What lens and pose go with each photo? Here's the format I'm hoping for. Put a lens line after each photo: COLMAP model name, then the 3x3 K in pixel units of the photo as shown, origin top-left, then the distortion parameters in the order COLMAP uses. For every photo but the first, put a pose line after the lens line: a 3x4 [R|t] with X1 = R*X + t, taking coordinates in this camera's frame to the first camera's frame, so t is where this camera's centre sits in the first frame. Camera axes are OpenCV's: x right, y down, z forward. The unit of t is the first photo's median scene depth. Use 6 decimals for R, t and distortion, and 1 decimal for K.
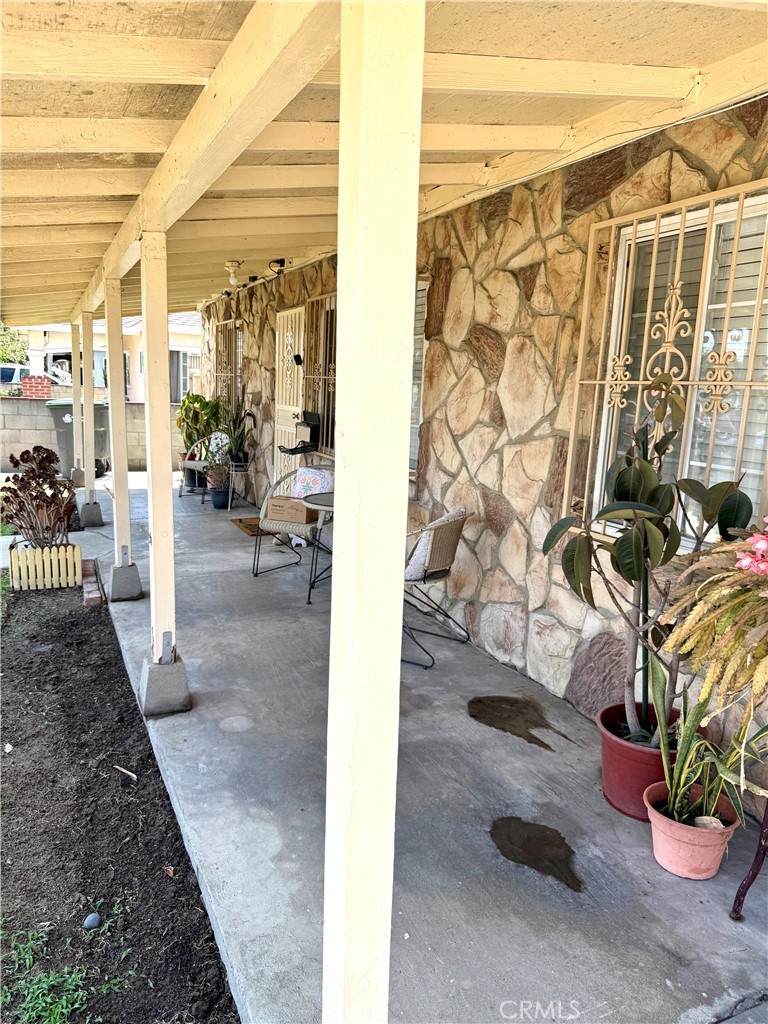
lens RADIAL K [[725.5, 0, 380.7], [0, 725.5, 518.4], [0, 0, 1]] dist [0.047826, -0.062774]
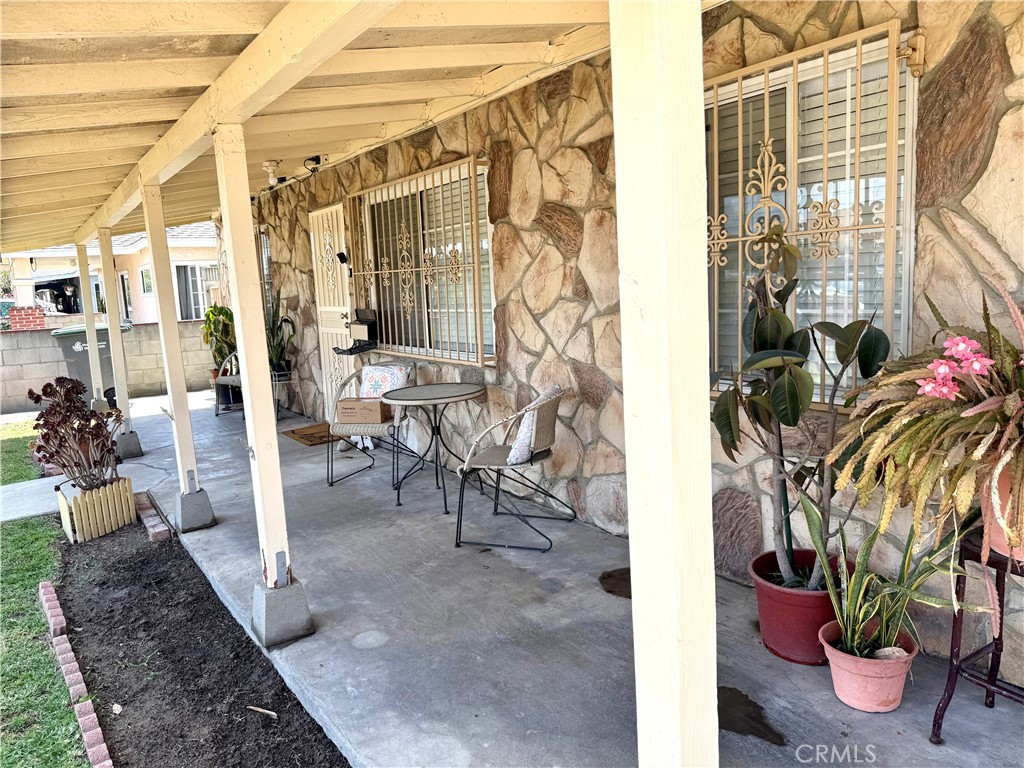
lens RADIAL K [[725.5, 0, 510.7], [0, 725.5, 382.8], [0, 0, 1]] dist [0.047826, -0.062774]
pose [[0.981844, -0.113017, 0.152344, -0.119343], [0.119100, 0.992386, -0.031381, 0.007245], [-0.147638, 0.048955, 0.987829, 0.034835]]
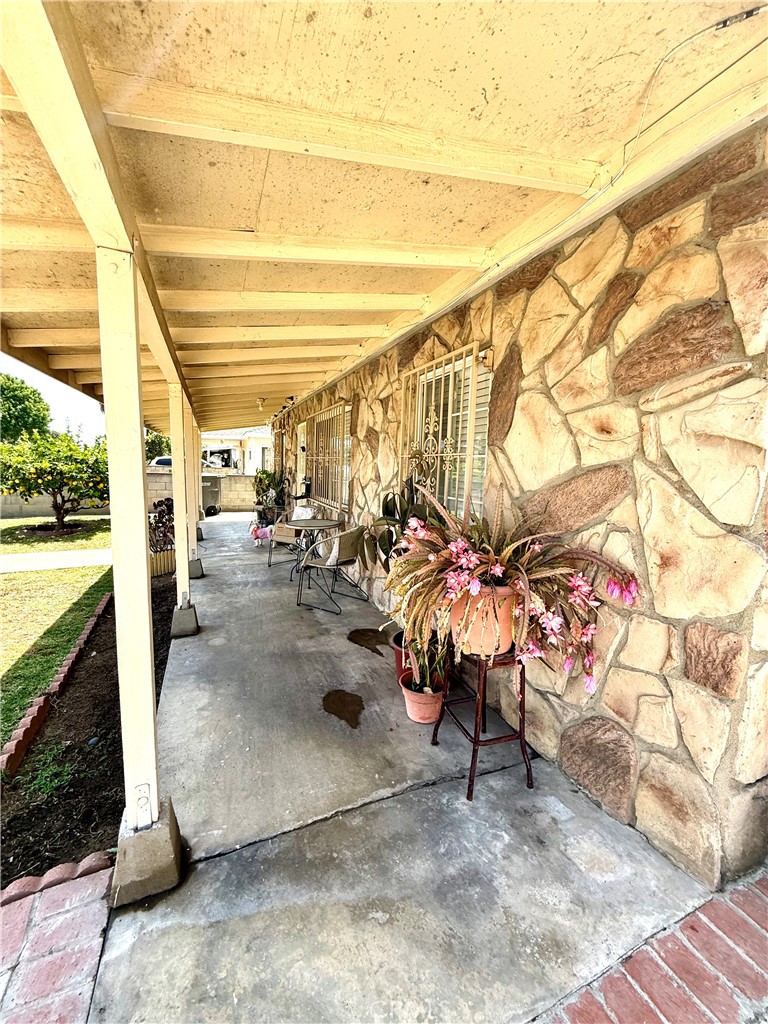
lens RADIAL K [[410.7, 0, 379.2], [0, 410.7, 511.3], [0, 0, 1]] dist [0.000289, 0.000055]
pose [[0.999014, -0.009577, -0.043357, 0.243567], [0.006557, 0.997577, -0.069256, 0.024709], [0.043915, 0.068903, 0.996656, -0.039006]]
